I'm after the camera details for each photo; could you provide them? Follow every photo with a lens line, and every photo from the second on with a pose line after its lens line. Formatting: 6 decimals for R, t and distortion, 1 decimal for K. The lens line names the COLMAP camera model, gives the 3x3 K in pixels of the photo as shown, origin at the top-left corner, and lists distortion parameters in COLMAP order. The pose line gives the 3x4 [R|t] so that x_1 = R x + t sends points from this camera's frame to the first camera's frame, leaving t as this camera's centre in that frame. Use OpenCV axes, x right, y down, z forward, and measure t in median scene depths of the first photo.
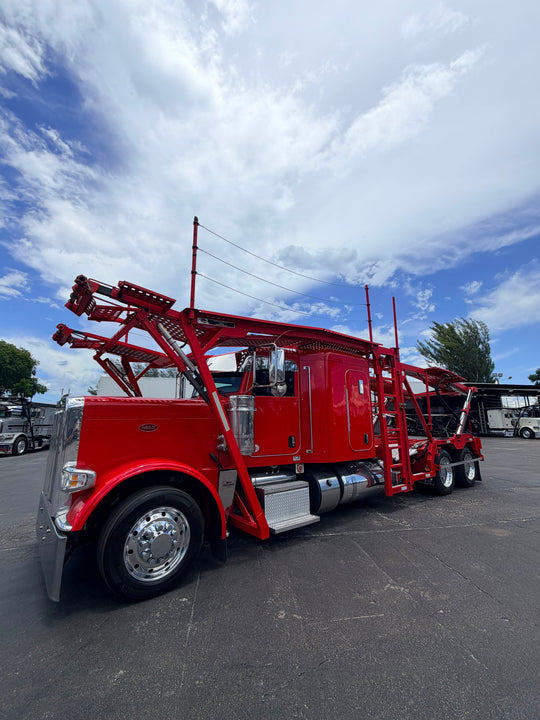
lens RADIAL K [[313.0, 0, 270.0], [0, 313.0, 360.0], [0, 0, 1]] dist [0.012804, -0.000306]
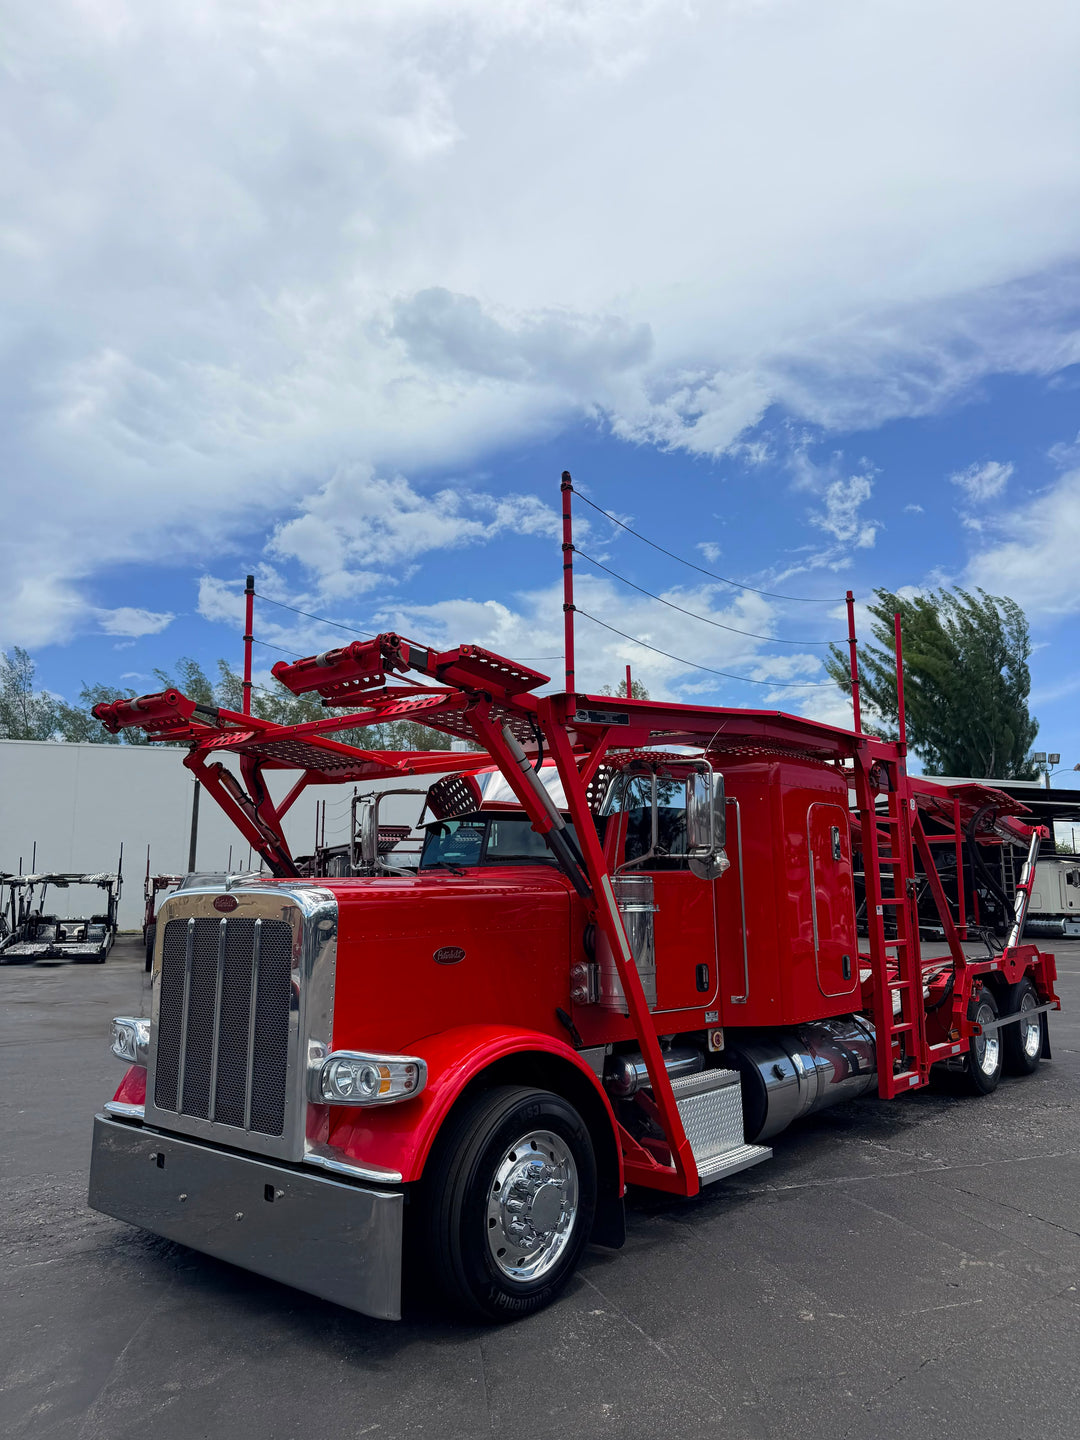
lens RADIAL K [[1043.1, 0, 563.4], [0, 1043.1, 731.3], [0, 0, 1]] dist [0.084036, -0.078867]
pose [[0.978592, 0.030505, 0.203538, -0.296250], [-0.040185, 0.998241, 0.043595, -0.091327], [-0.201850, -0.050841, 0.978096, -0.240431]]
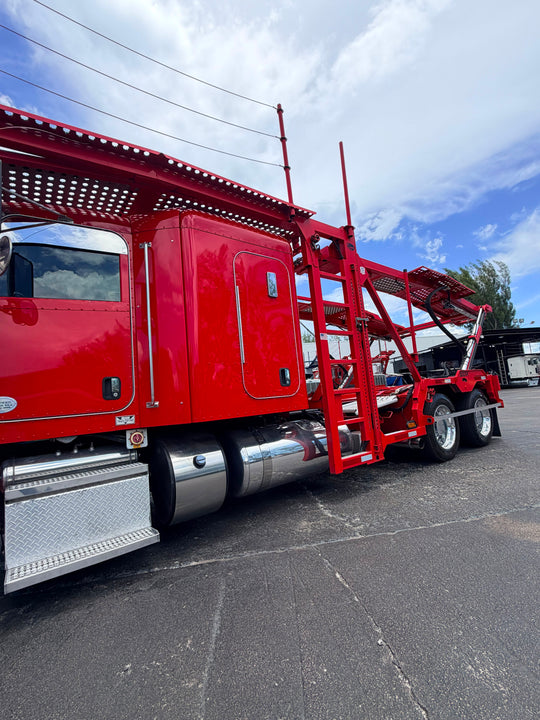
lens RADIAL K [[334.0, 0, 265.7], [0, 334.0, 356.2], [0, 0, 1]] dist [-0.001130, 0.000585]
pose [[0.995753, -0.088871, -0.024044, 0.235675], [0.090344, 0.993493, 0.069354, 0.139375], [0.017724, -0.071232, 0.997302, 0.340709]]
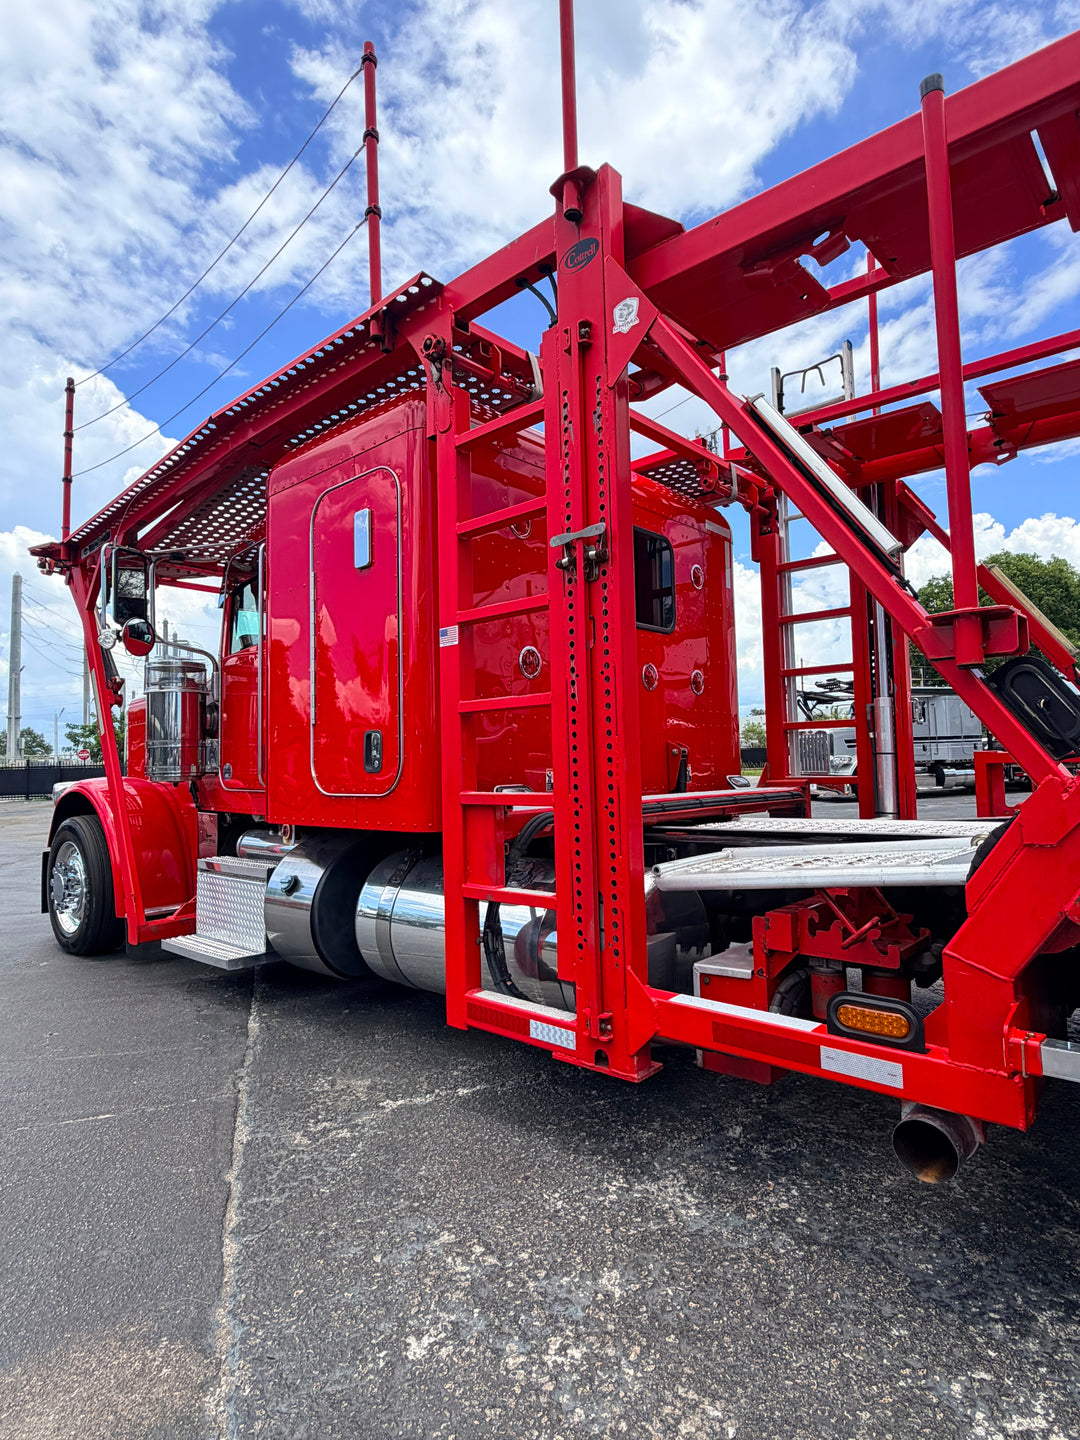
lens RADIAL K [[787.9, 0, 540.0], [0, 787.9, 720.0], [0, 0, 1]] dist [-0.003276, -0.000805]
pose [[0.151588, -0.056398, -0.986833, 0.734605], [0.212240, 0.976941, -0.023230, 0.217287], [0.965389, -0.205924, 0.160063, 0.829193]]
